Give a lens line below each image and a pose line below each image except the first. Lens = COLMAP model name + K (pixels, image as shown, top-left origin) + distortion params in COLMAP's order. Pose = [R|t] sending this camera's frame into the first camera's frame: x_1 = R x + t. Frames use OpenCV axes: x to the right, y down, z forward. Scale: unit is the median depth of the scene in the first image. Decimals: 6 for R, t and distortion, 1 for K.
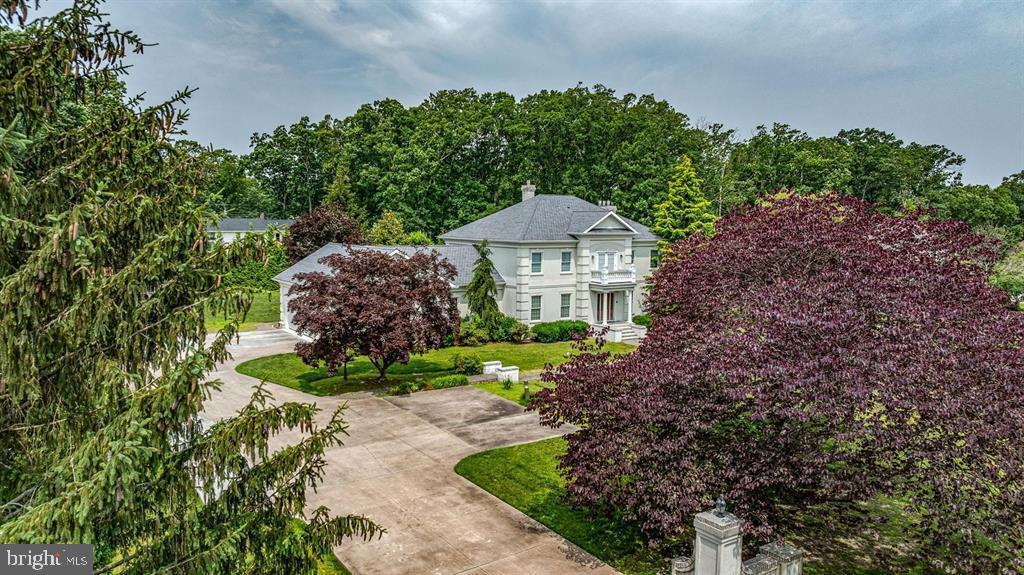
lens RADIAL K [[722.0, 0, 508.8], [0, 722.0, 279.2], [0, 0, 1]] dist [-0.026715, 0.017589]
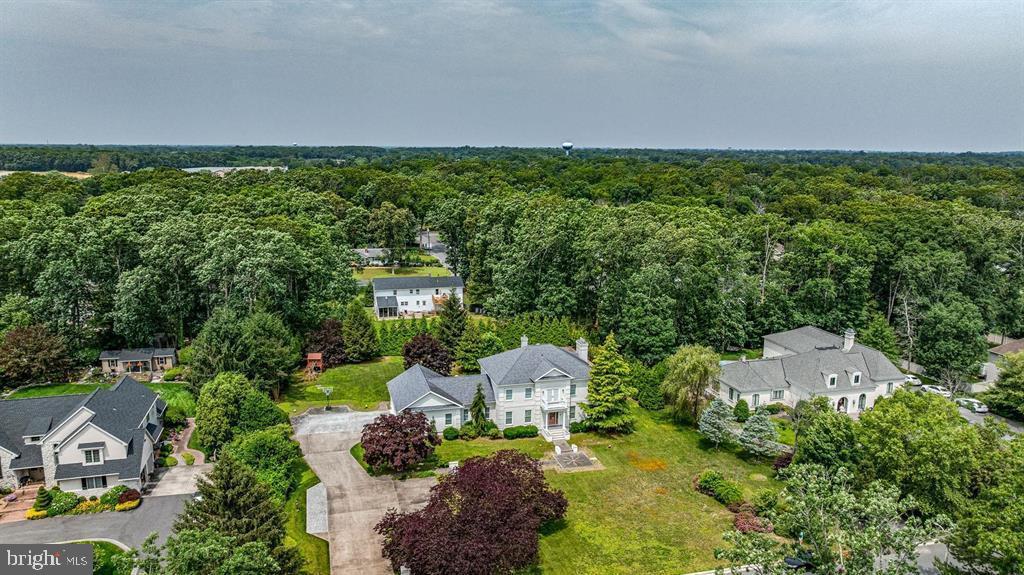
lens RADIAL K [[722.0, 0, 508.2], [0, 722.0, 289.3], [0, 0, 1]] dist [-0.026715, 0.017589]
pose [[0.946564, 0.059935, -0.316898, 0.596485], [-0.025562, 0.993432, 0.111534, -0.490255], [0.321501, -0.097474, 0.941879, -0.713025]]
